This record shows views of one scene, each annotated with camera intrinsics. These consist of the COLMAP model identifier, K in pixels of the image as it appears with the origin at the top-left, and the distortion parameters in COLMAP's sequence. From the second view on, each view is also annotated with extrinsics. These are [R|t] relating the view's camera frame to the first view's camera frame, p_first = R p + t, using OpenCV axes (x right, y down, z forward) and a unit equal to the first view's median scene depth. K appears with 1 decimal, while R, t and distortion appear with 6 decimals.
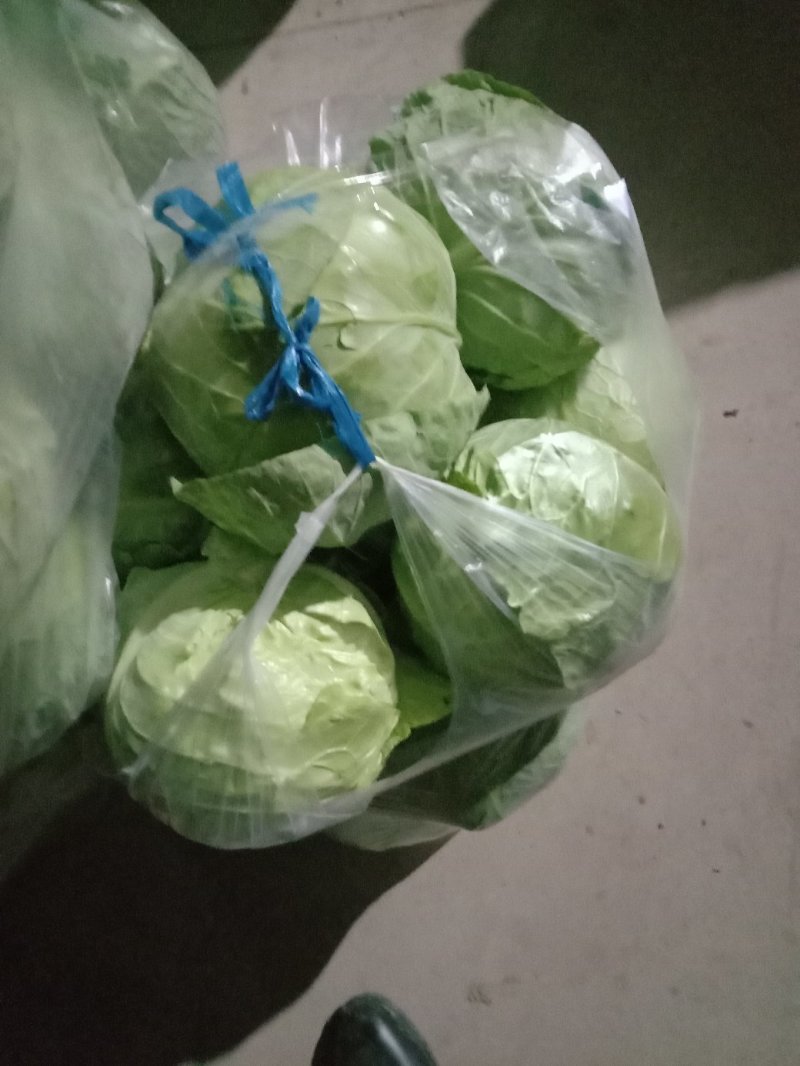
lens RADIAL K [[821.1, 0, 392.6], [0, 821.1, 530.8], [0, 0, 1]] dist [0.029224, -0.044020]
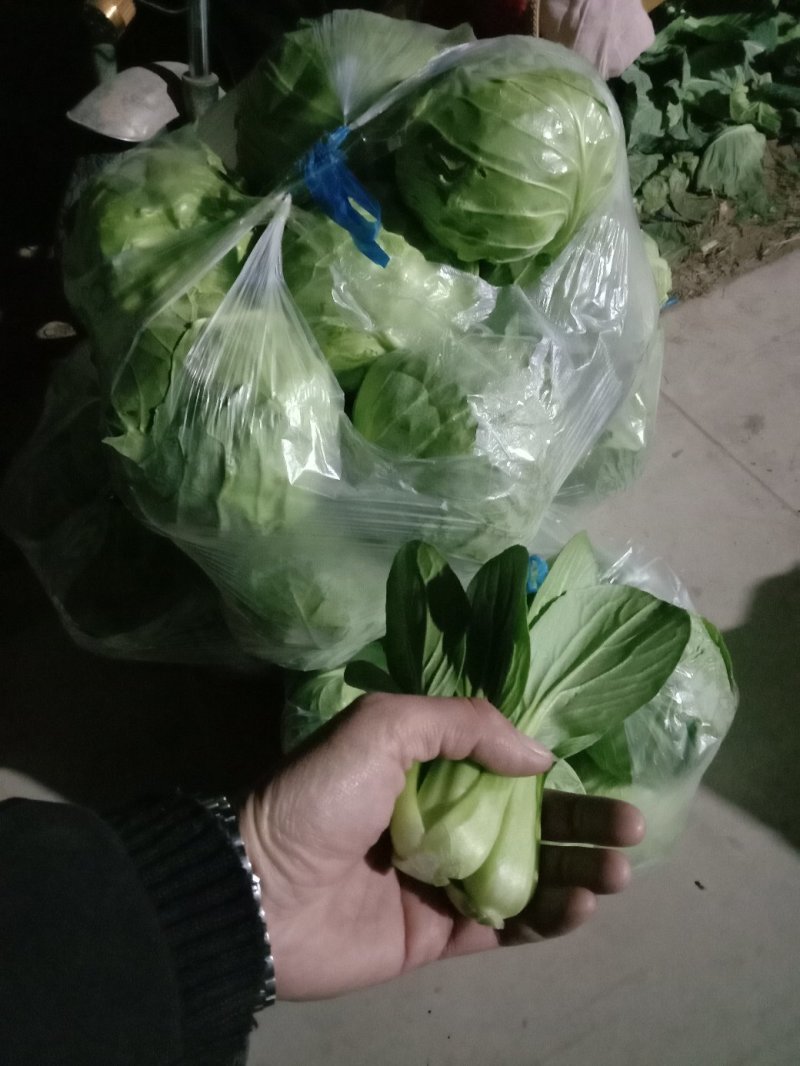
lens RADIAL K [[821.1, 0, 391.8], [0, 821.1, 534.3], [0, 0, 1]] dist [0.029224, -0.044020]
pose [[0.574779, 0.785905, -0.227996, -0.069334], [-0.806622, 0.591056, 0.003881, -0.154378], [0.137808, 0.181676, 0.973654, -1.020649]]
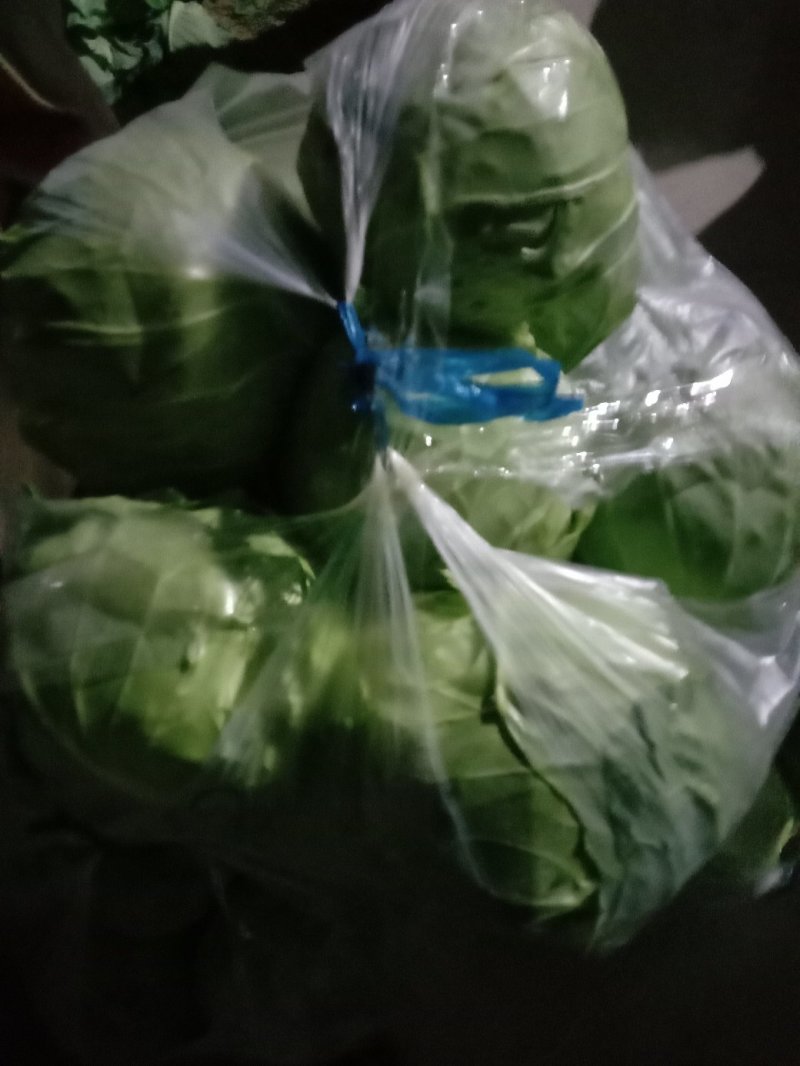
lens RADIAL K [[821.1, 0, 397.1], [0, 821.1, 535.4], [0, 0, 1]] dist [0.029224, -0.044020]
pose [[0.992275, 0.028127, 0.120830, -1.109149], [-0.017908, 0.996233, -0.084847, -0.193178], [-0.122761, 0.082028, 0.989041, -0.572291]]
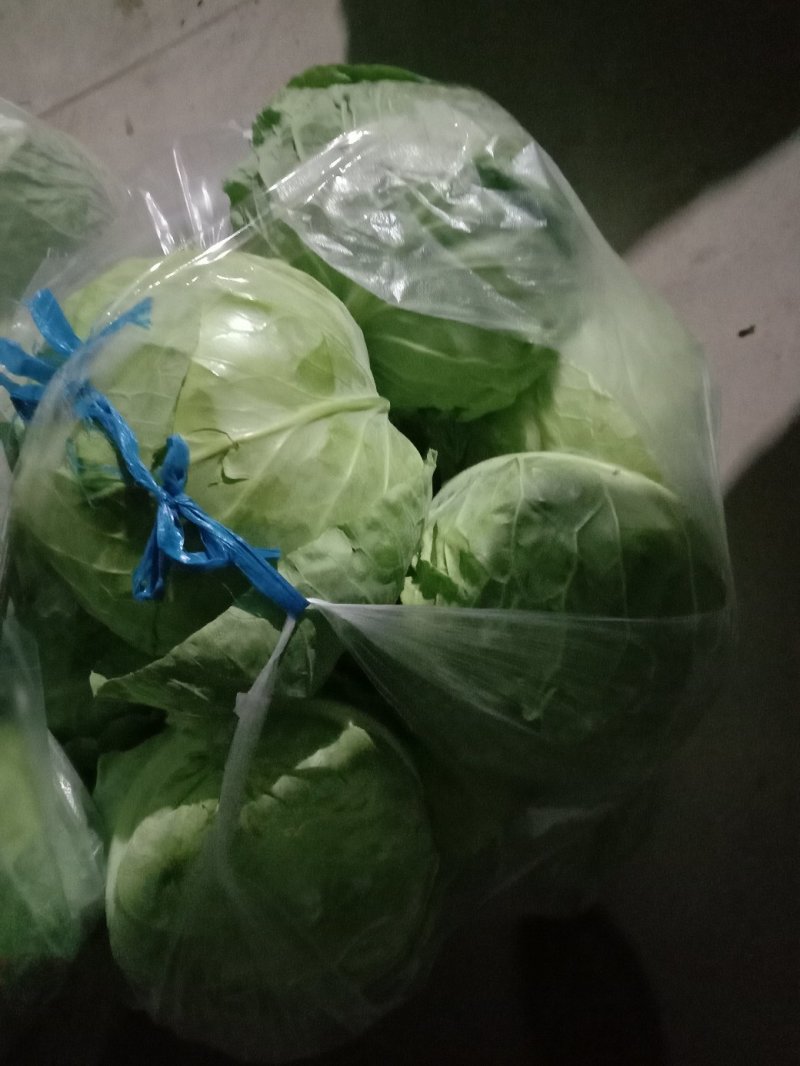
lens RADIAL K [[821.1, 0, 396.5], [0, 821.1, 530.7], [0, 0, 1]] dist [0.029224, -0.044020]
pose [[0.959547, -0.270334, -0.078667, 0.133951], [0.274031, 0.960866, 0.040553, -0.152229], [0.064626, -0.060470, 0.996076, 0.195417]]
